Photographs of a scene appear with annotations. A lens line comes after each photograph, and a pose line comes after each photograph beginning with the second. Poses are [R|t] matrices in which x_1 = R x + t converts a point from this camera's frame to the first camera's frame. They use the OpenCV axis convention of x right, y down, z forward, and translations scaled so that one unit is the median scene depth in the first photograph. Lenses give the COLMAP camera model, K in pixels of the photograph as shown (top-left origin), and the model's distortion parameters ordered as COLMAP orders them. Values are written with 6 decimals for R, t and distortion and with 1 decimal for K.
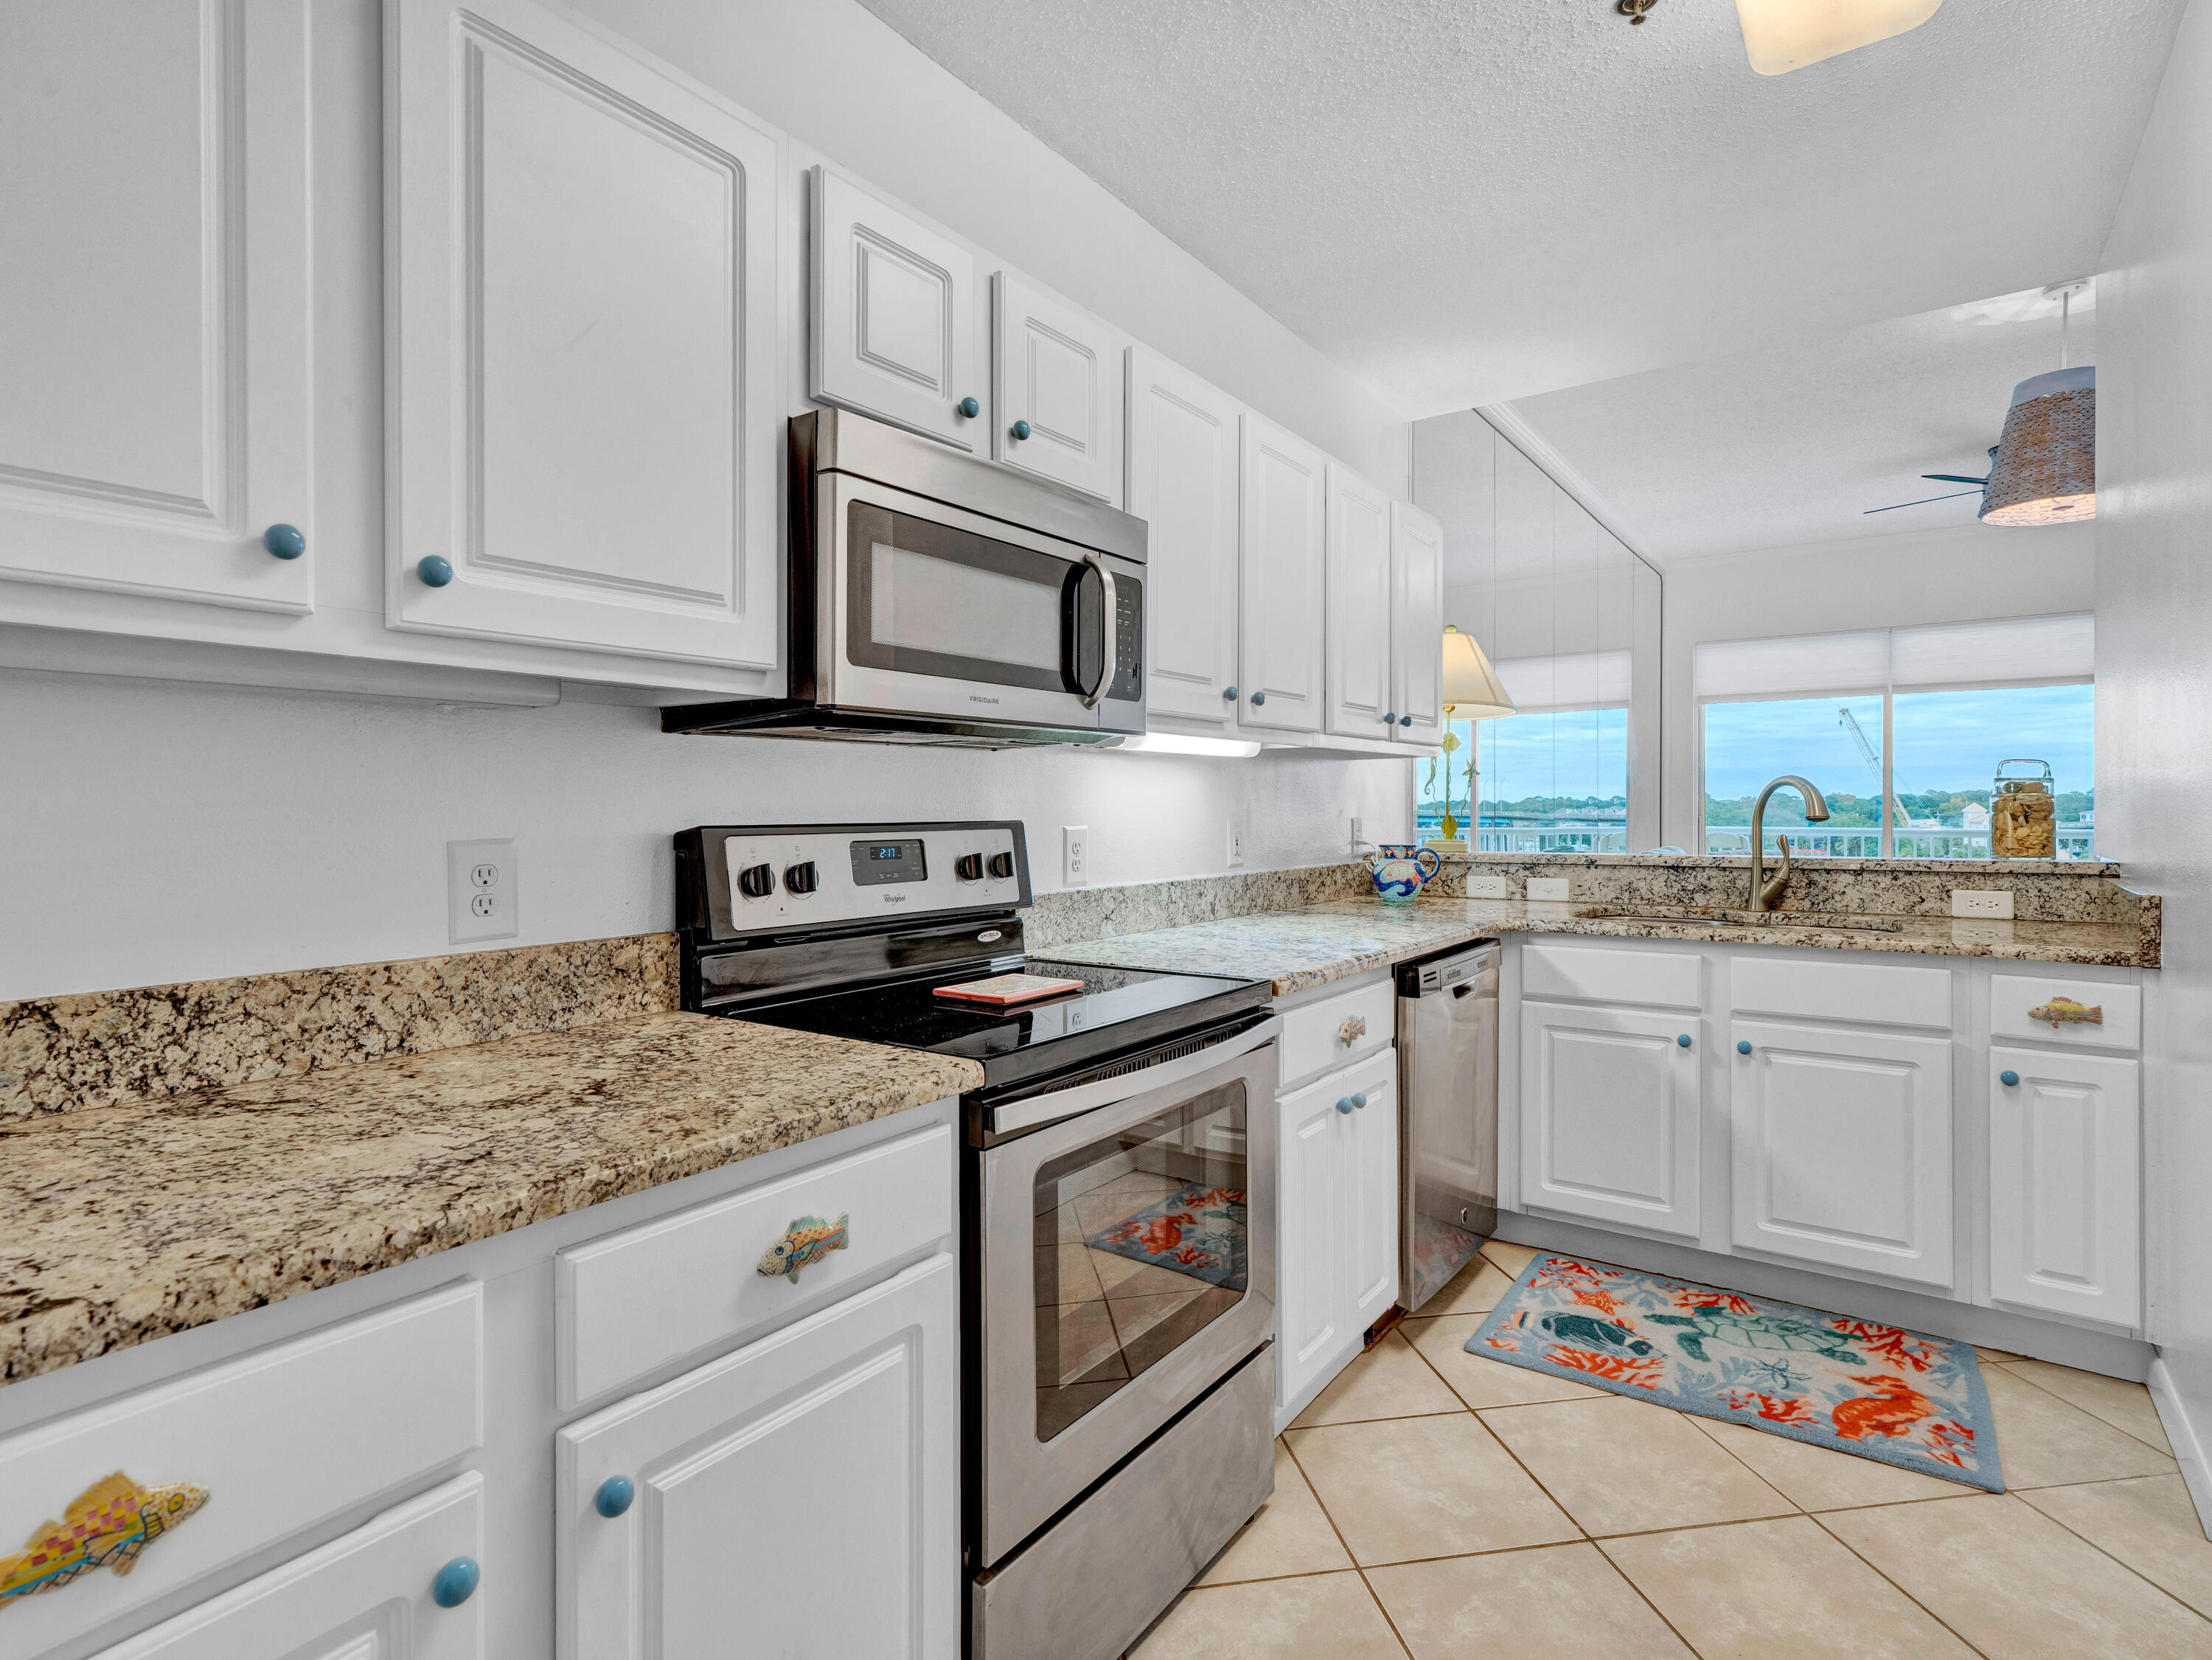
lens RADIAL K [[1139.1, 0, 1122.5], [0, 1139.1, 834.0], [0, 0, 1]] dist [0.000028, 0.000525]
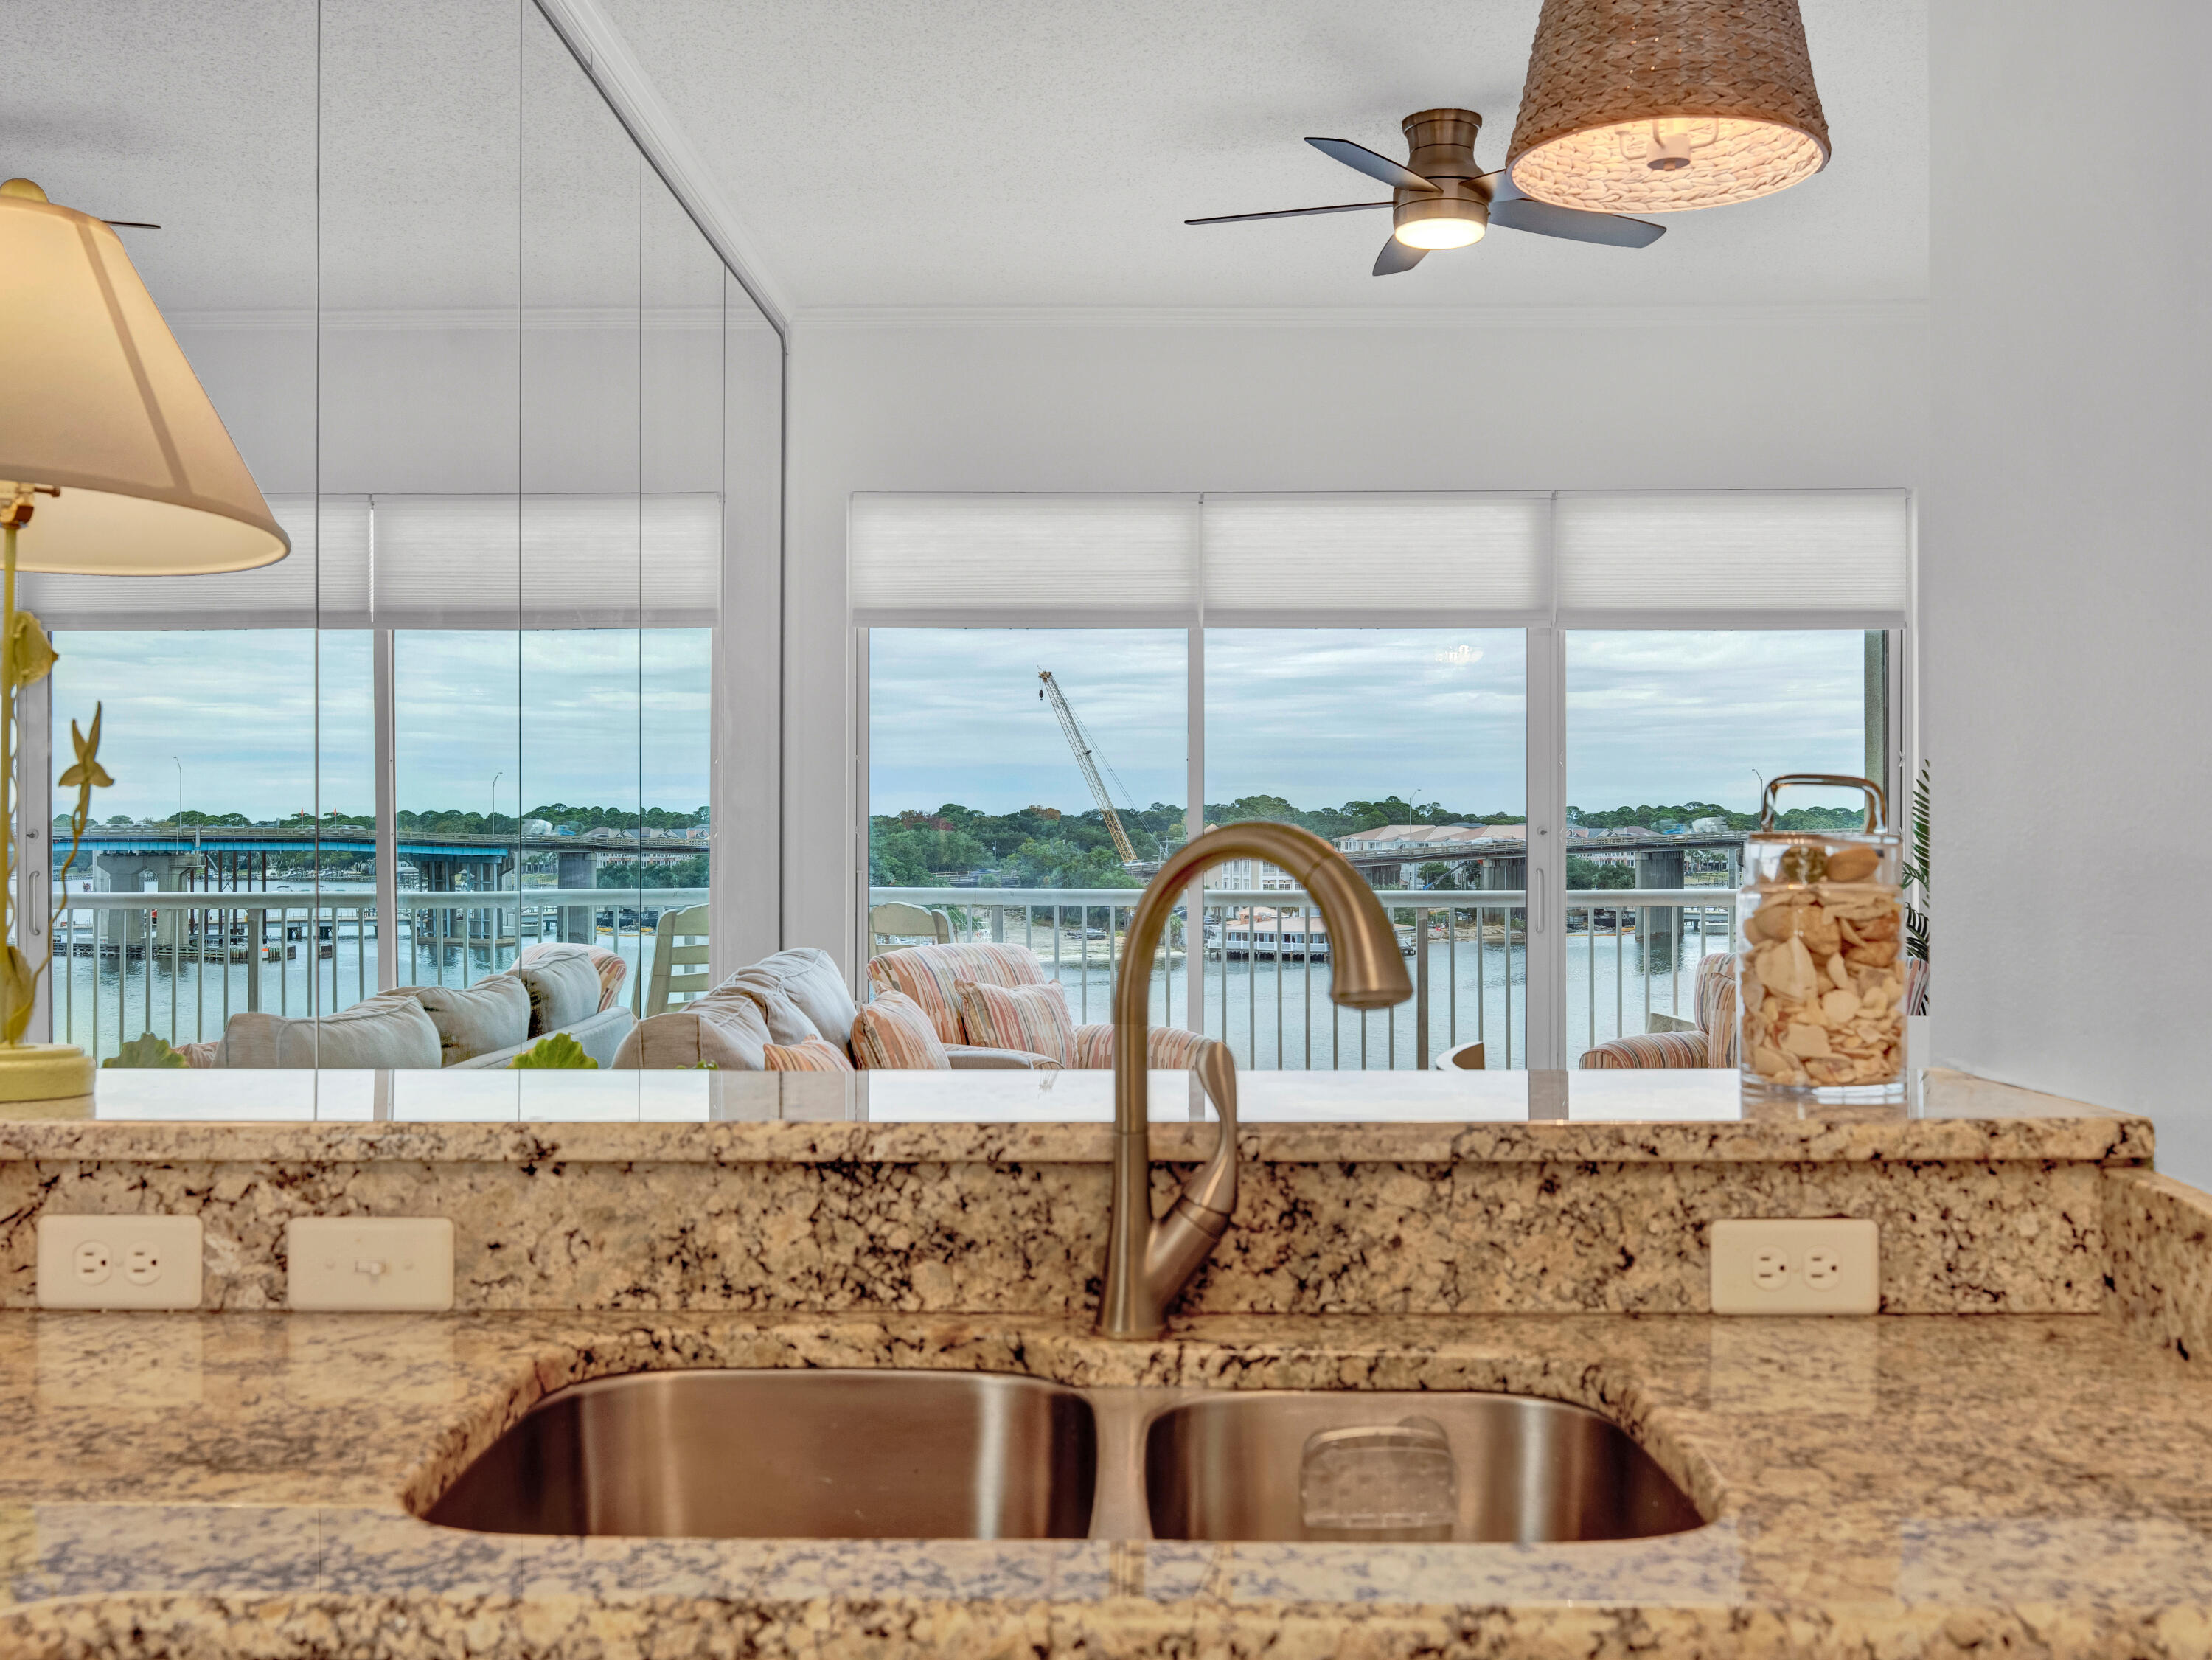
lens RADIAL K [[2019.2, 0, 1108.4], [0, 2019.2, 828.1], [0, 0, 1]] dist [0.067938, 0.000000]
pose [[0.824814, 0.002602, 0.565398, 0.279569], [0.009127, 0.999798, -0.017916, -0.039377], [-0.565330, 0.019938, 0.824624, 0.597209]]
